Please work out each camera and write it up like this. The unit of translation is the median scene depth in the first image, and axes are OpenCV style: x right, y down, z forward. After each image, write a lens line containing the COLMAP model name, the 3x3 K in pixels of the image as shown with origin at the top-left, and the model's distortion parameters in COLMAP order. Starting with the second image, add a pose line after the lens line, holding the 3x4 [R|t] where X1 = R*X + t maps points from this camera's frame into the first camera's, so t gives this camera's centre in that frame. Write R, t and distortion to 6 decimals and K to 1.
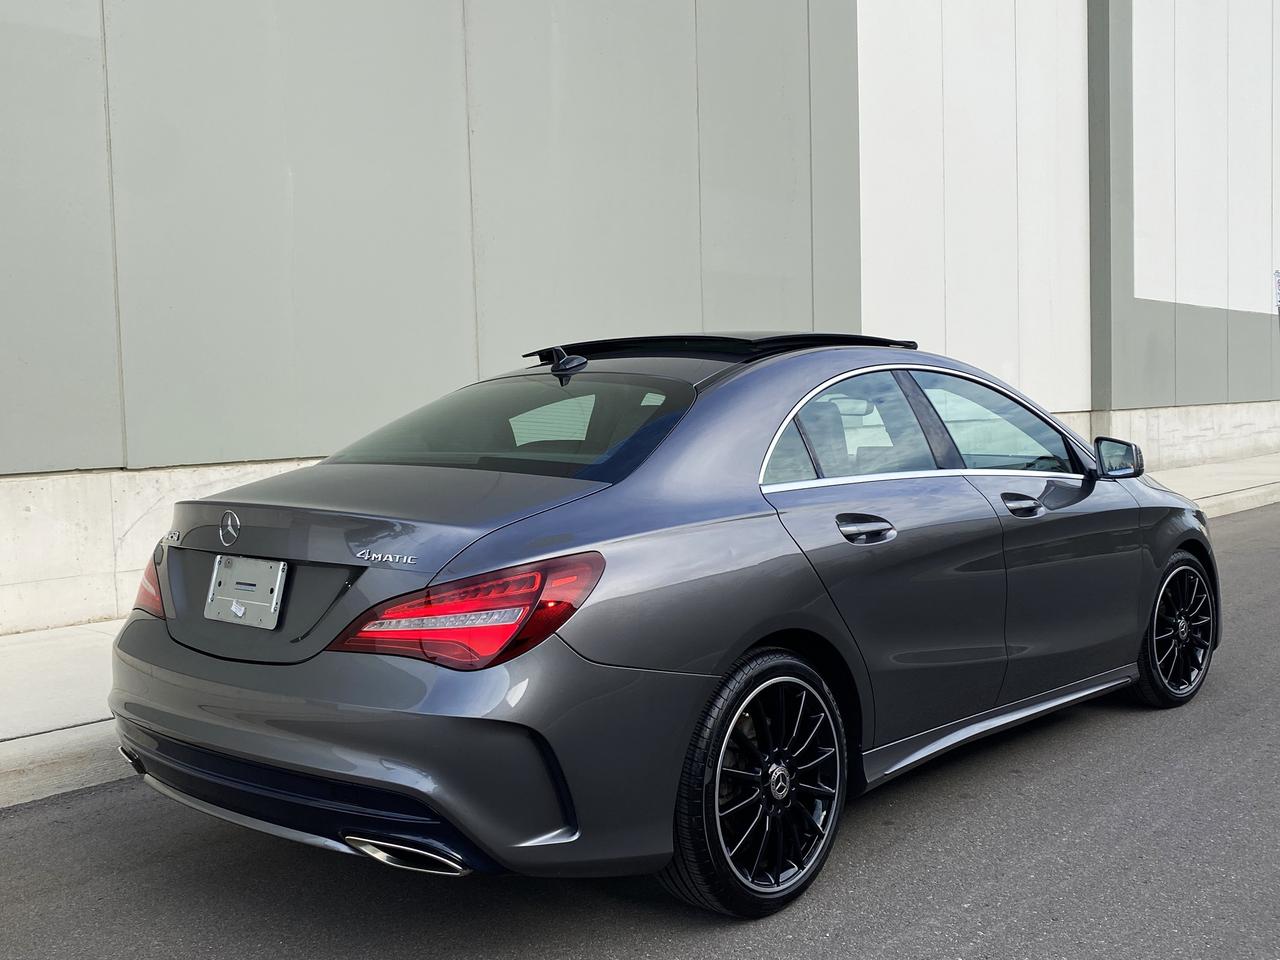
lens RADIAL K [[1304.4, 0, 645.2], [0, 1304.4, 479.1], [0, 0, 1]] dist [0.015702, 0.000000]
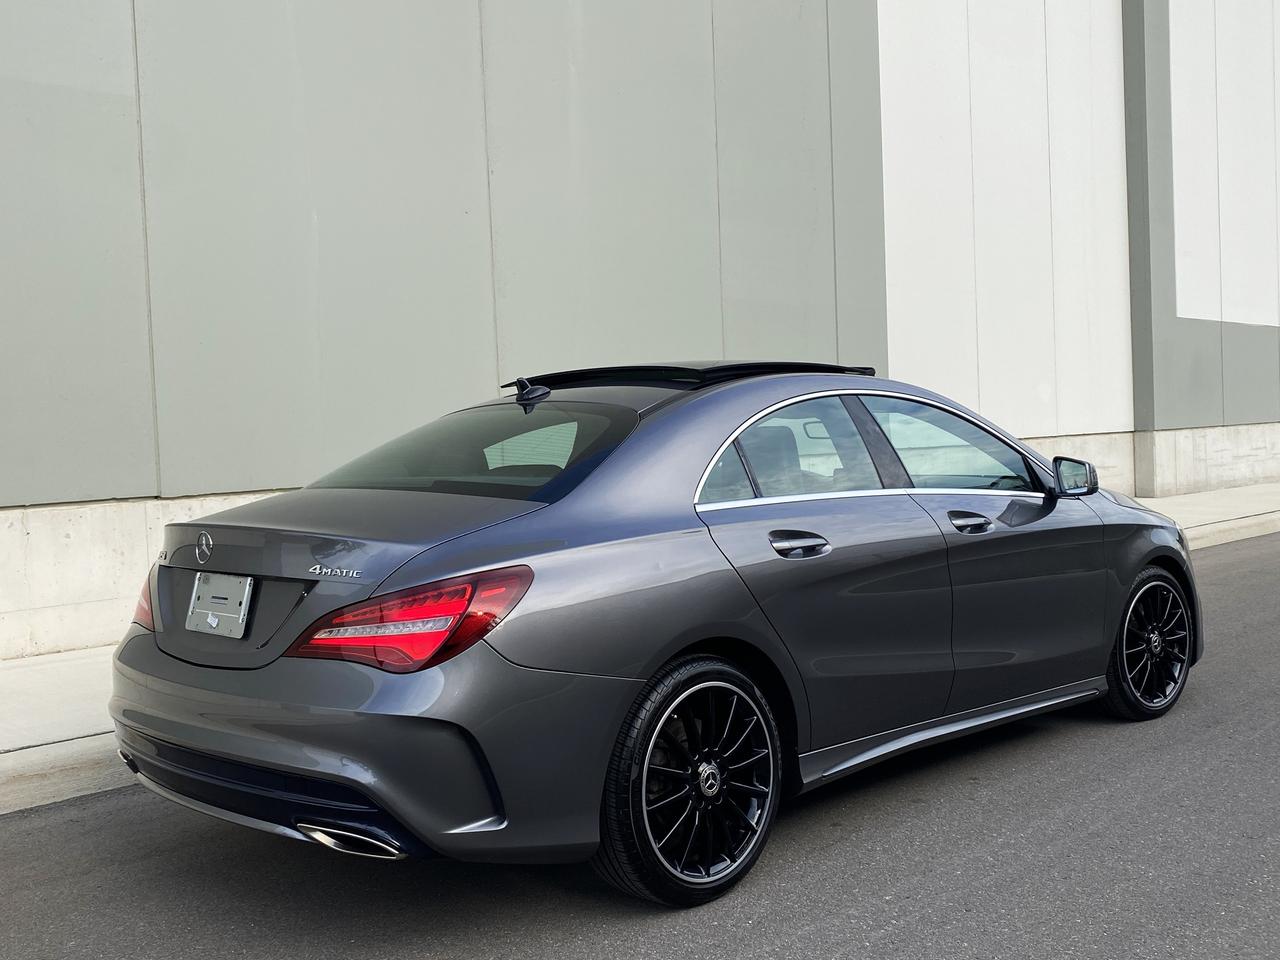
lens RADIAL K [[1304.4, 0, 631.5], [0, 1304.4, 480.2], [0, 0, 1]] dist [0.015702, 0.000000]
pose [[0.998176, -0.010448, -0.059466, 0.093195], [0.009274, 0.999757, -0.019980, 0.005437], [0.059660, 0.019392, 0.998030, -0.071429]]
